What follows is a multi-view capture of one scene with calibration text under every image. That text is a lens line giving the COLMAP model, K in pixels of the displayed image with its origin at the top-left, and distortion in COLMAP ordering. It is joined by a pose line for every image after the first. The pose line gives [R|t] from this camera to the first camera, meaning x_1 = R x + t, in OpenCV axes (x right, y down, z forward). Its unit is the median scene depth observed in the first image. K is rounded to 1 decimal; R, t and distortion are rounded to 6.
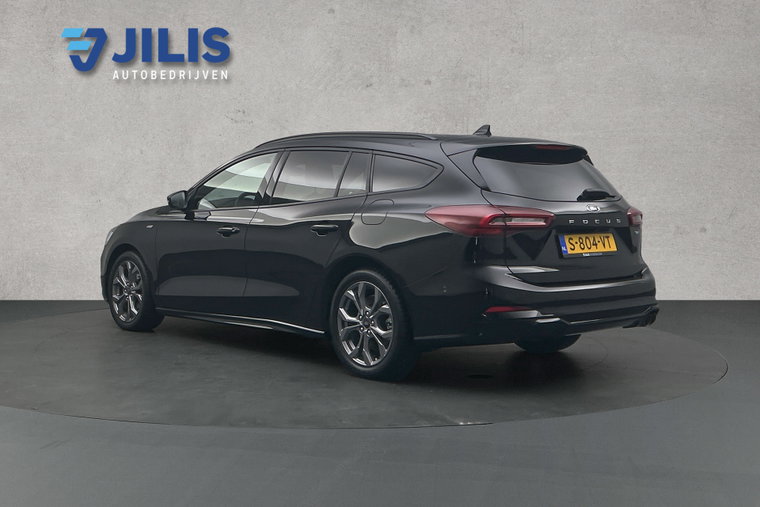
lens RADIAL K [[592.0, 0, 380.4], [0, 592.0, 253.2], [0, 0, 1]] dist [-0.003146, -0.003192]
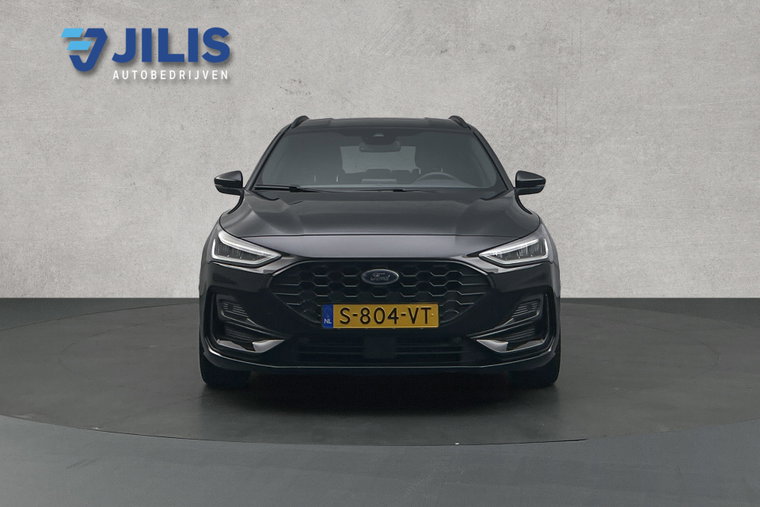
lens RADIAL K [[592.0, 0, 379.8], [0, 592.0, 253.8], [0, 0, 1]] dist [-0.003146, -0.003192]
pose [[1.000000, 0.000110, -0.000678, -0.112878], [-0.000109, 1.000000, 0.000684, 0.013855], [0.000678, -0.000684, 1.000000, 0.129998]]
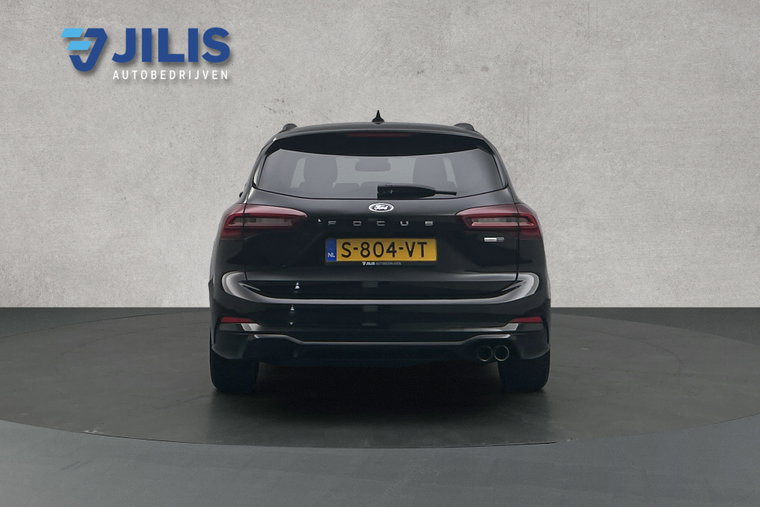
lens RADIAL K [[592.0, 0, 379.9], [0, 592.0, 253.5], [0, 0, 1]] dist [-0.003146, -0.003192]
pose [[1.000000, -0.000030, -0.000541, -0.081037], [0.000031, 1.000000, 0.000266, -0.004078], [0.000541, -0.000266, 1.000000, 0.087855]]
